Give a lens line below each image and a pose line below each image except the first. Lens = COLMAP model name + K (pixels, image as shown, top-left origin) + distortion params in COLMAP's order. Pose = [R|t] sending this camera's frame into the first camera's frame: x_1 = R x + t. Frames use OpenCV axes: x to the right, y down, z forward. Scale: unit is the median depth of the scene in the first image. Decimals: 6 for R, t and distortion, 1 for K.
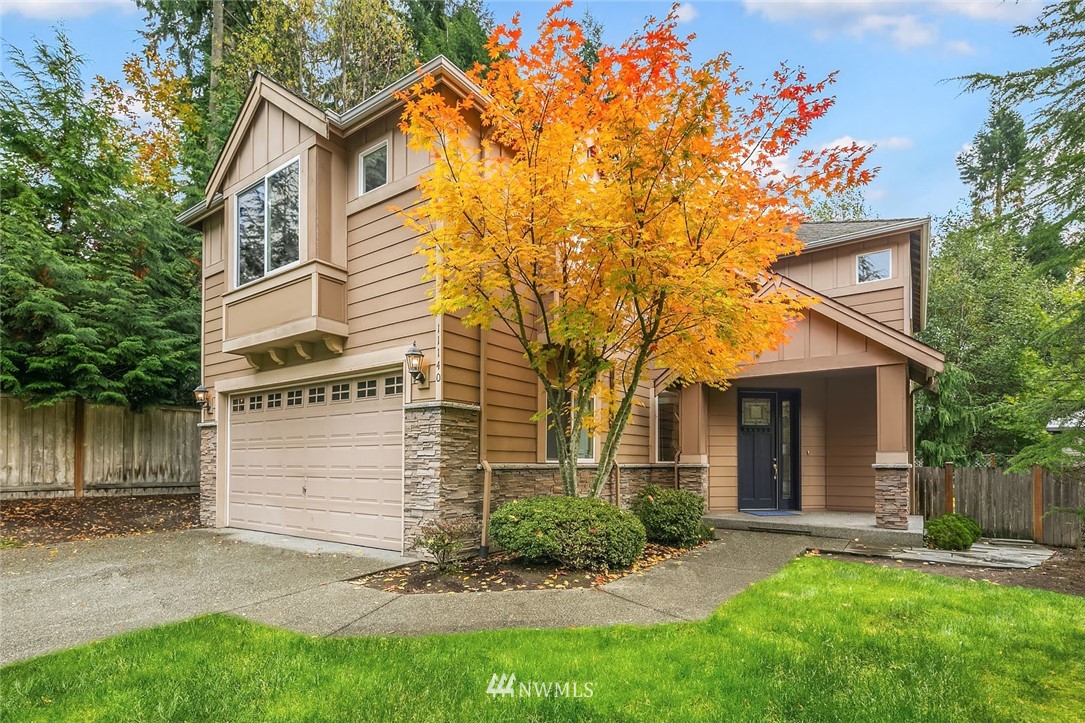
lens RADIAL K [[529.2, 0, 535.0], [0, 529.2, 444.6], [0, 0, 1]] dist [0.009097, -0.000309]
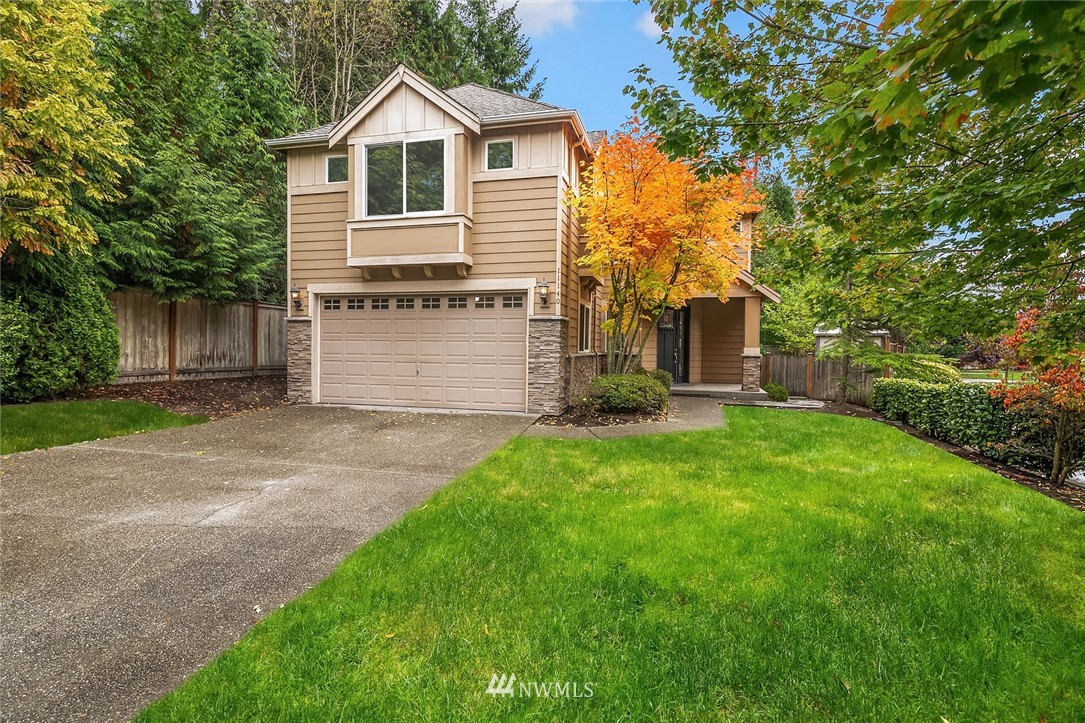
lens RADIAL K [[529.2, 0, 542.1], [0, 529.2, 353.3], [0, 0, 1]] dist [0.009097, -0.000309]
pose [[0.933390, 0.003979, 0.358841, -0.571621], [-0.021047, 0.998824, 0.043673, -0.026803], [-0.358245, -0.048317, 0.932376, -0.353008]]
